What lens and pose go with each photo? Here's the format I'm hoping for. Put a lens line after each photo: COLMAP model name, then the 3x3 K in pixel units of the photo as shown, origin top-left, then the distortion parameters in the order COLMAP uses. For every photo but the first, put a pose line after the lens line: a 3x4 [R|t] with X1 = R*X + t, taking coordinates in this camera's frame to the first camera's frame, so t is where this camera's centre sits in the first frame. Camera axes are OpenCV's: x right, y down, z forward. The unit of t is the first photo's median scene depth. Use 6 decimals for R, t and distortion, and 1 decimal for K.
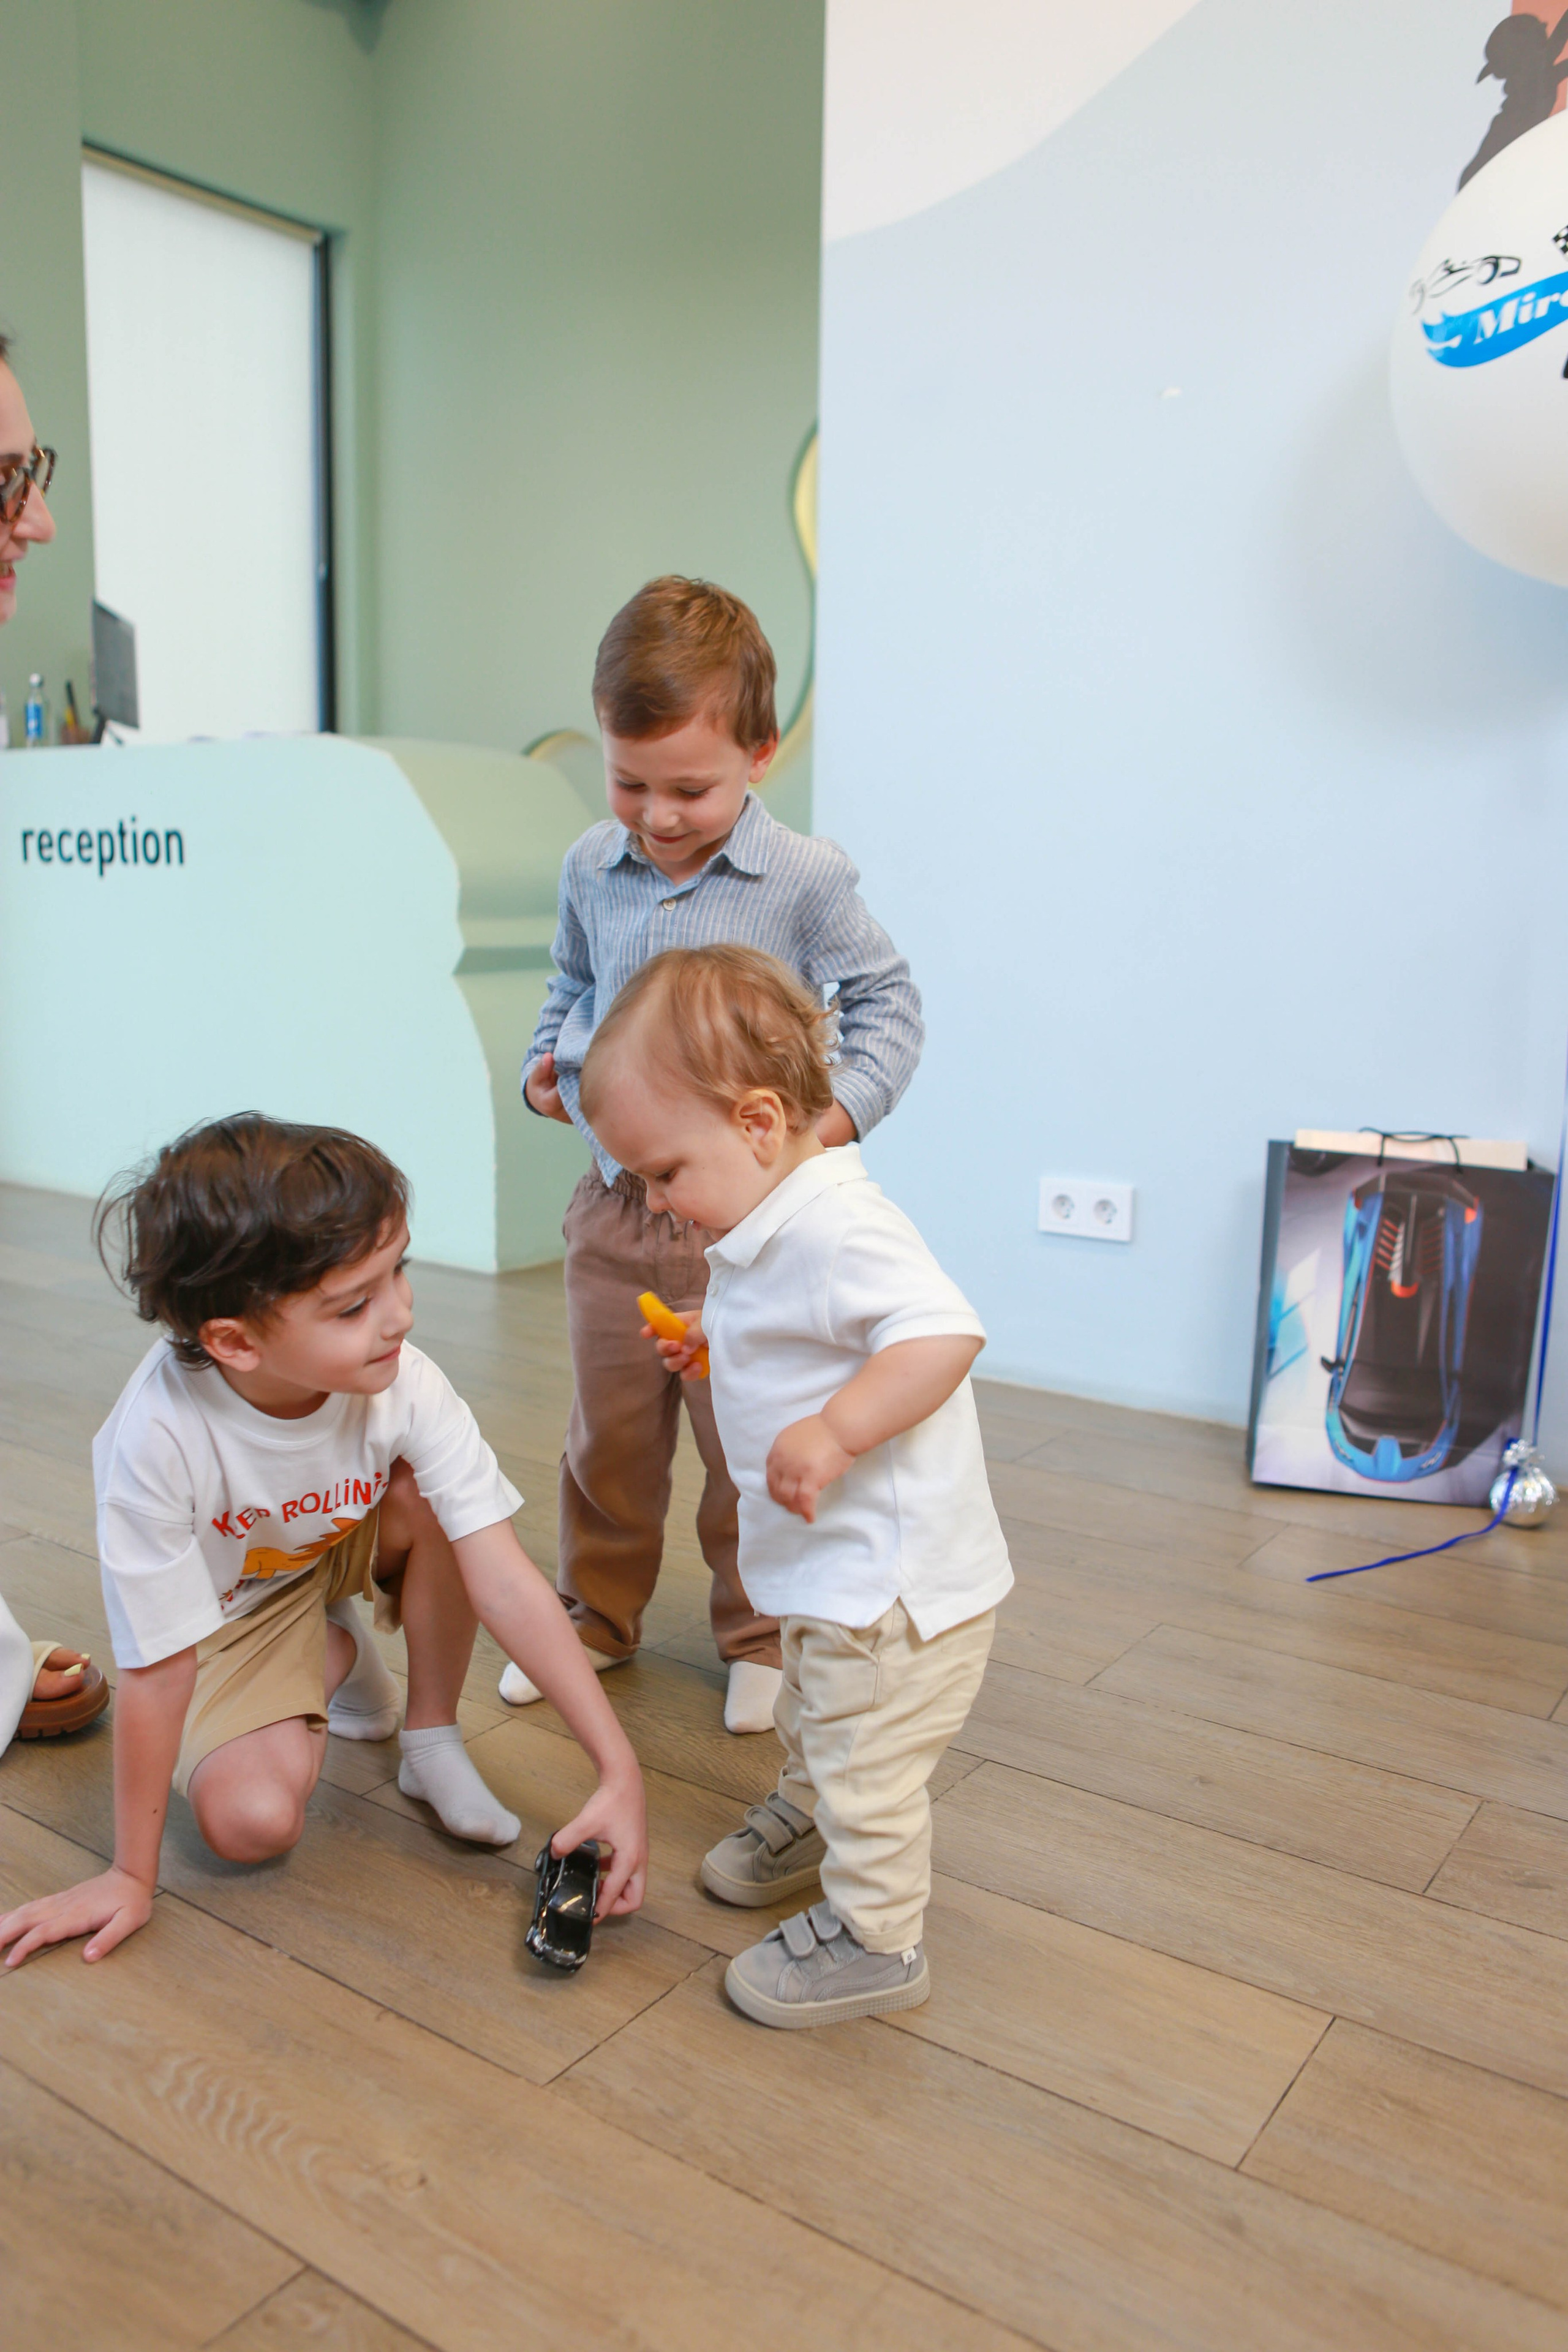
lens RADIAL K [[1871.0, 0, 752.6], [0, 1871.0, 1178.9], [0, 0, 1]] dist [-0.089323, 0.084523]
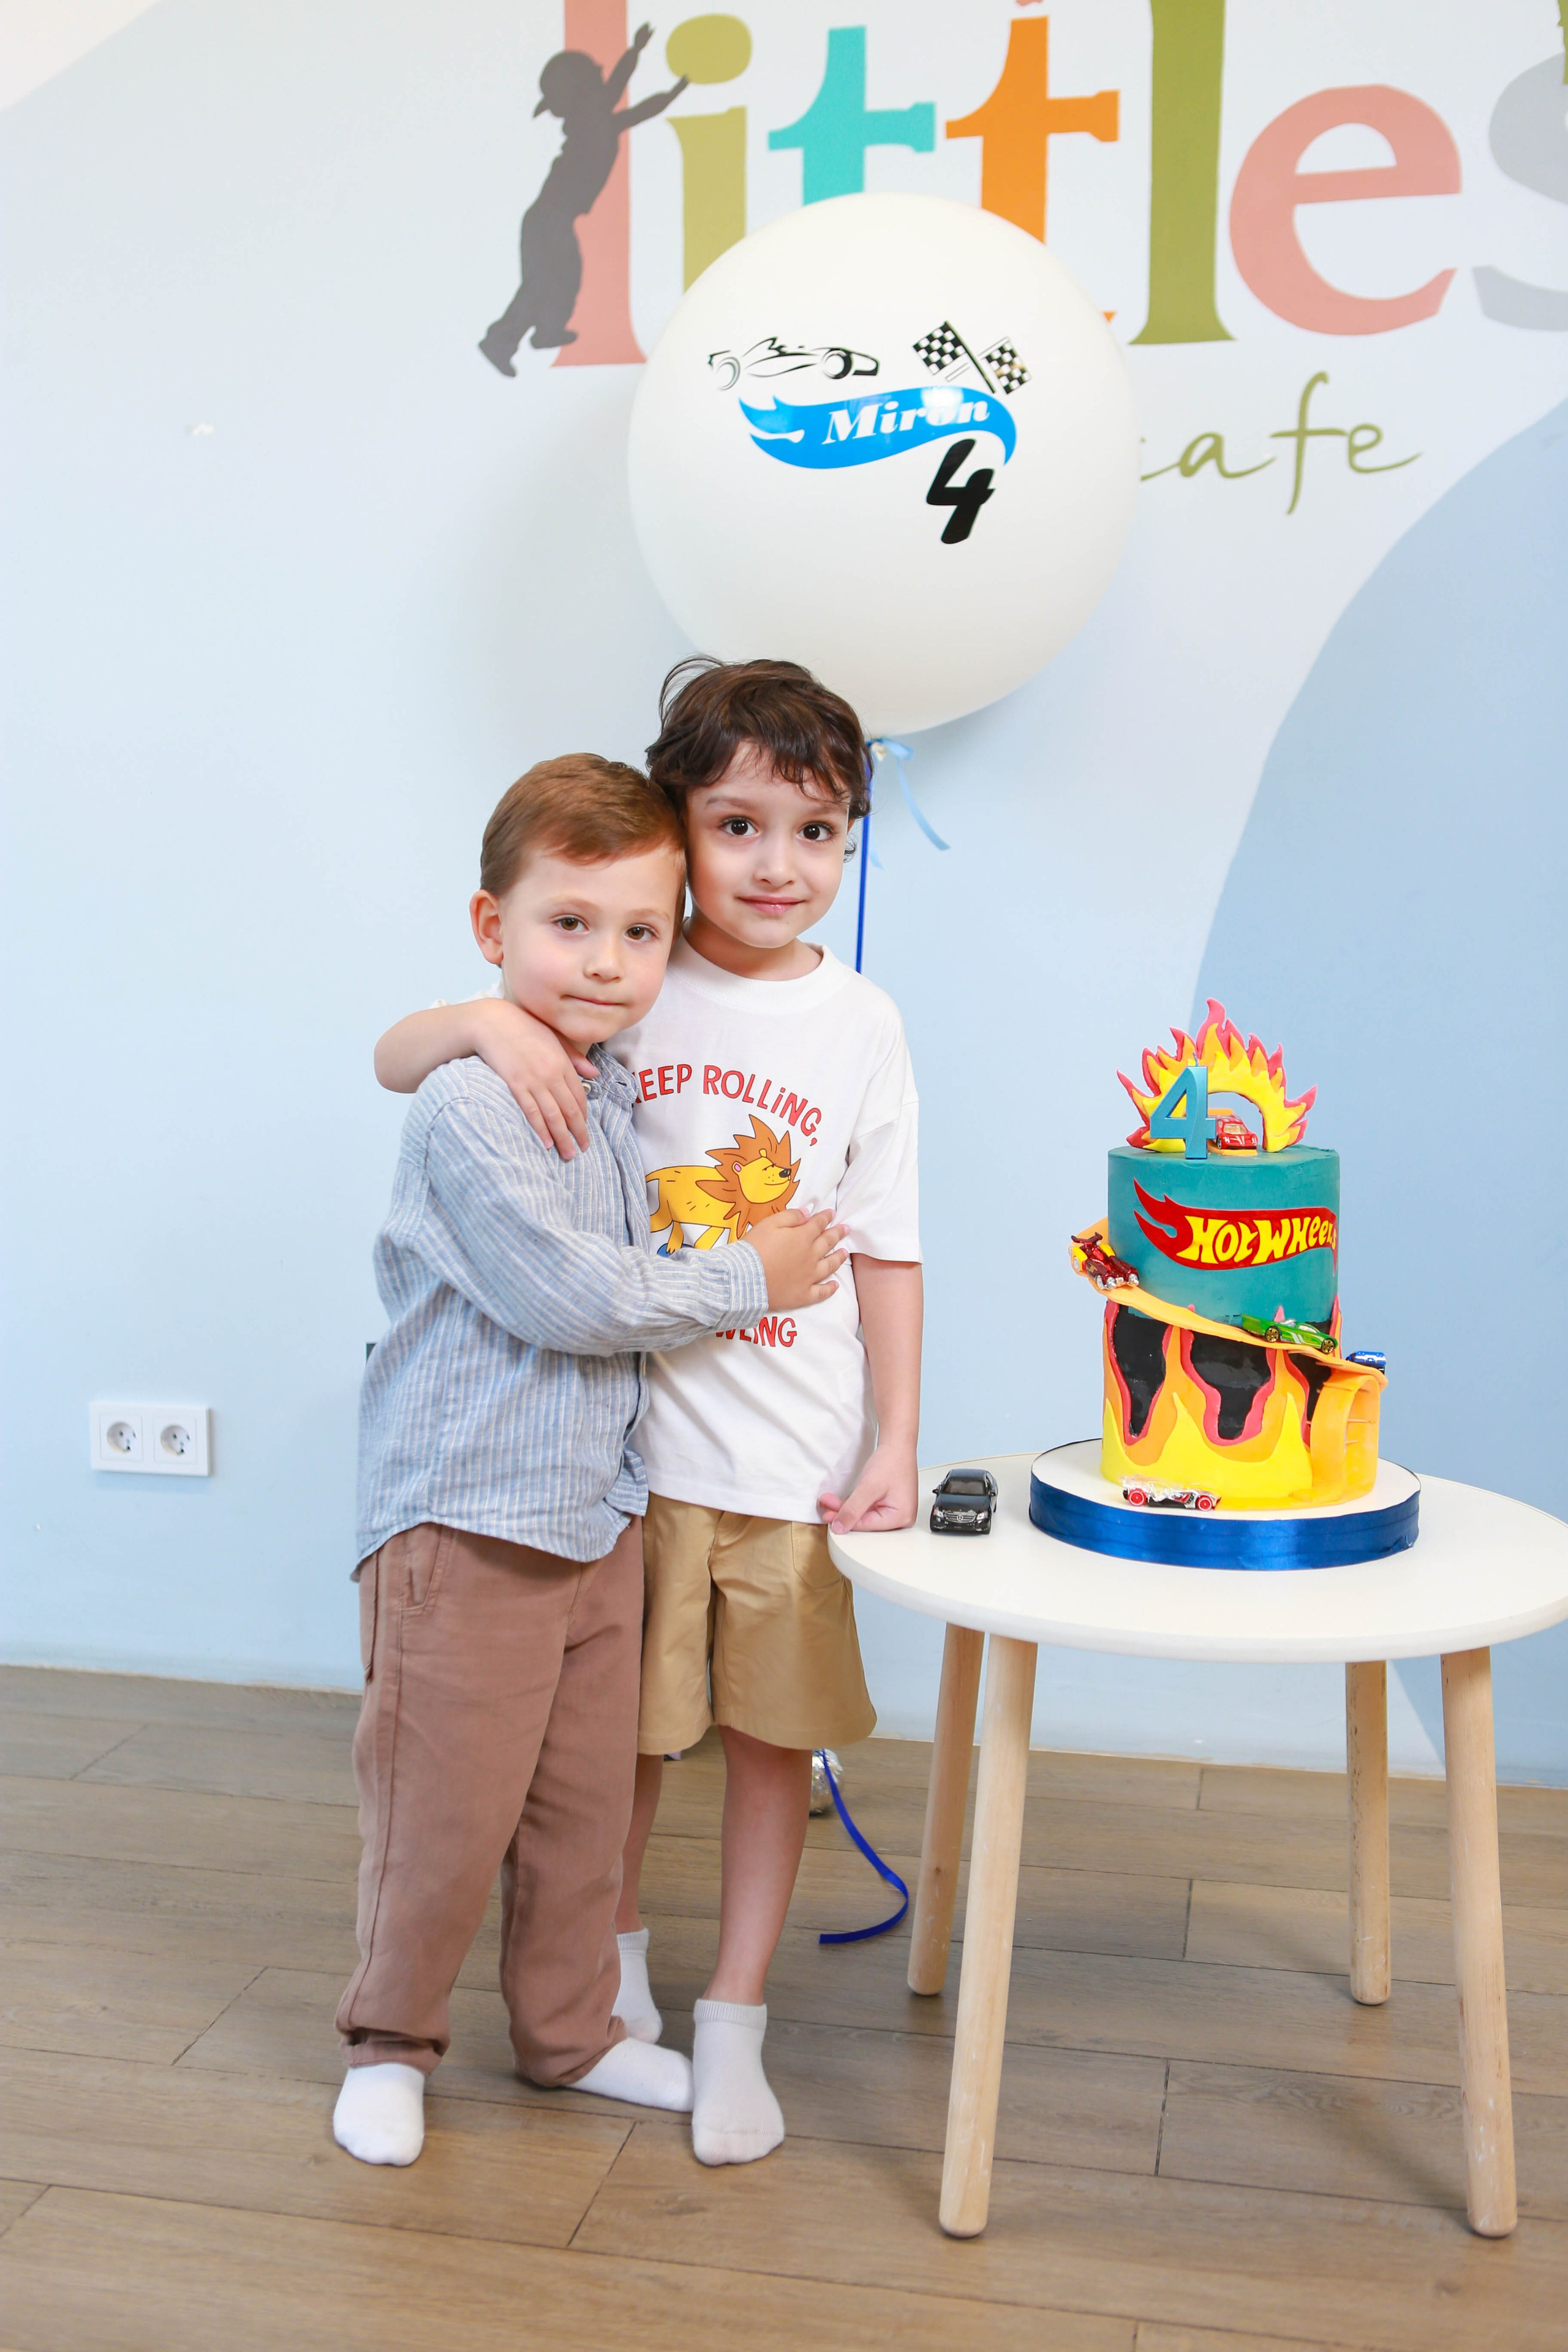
lens RADIAL K [[2518.4, 0, 780.2], [0, 2518.4, 1183.8], [0, 0, 1]] dist [-0.078131, 0.158421]
pose [[0.913794, -0.048326, 0.403293, 0.000118], [0.069429, 0.996868, -0.037863, -0.062913], [-0.400200, 0.062599, 0.914287, -0.158554]]
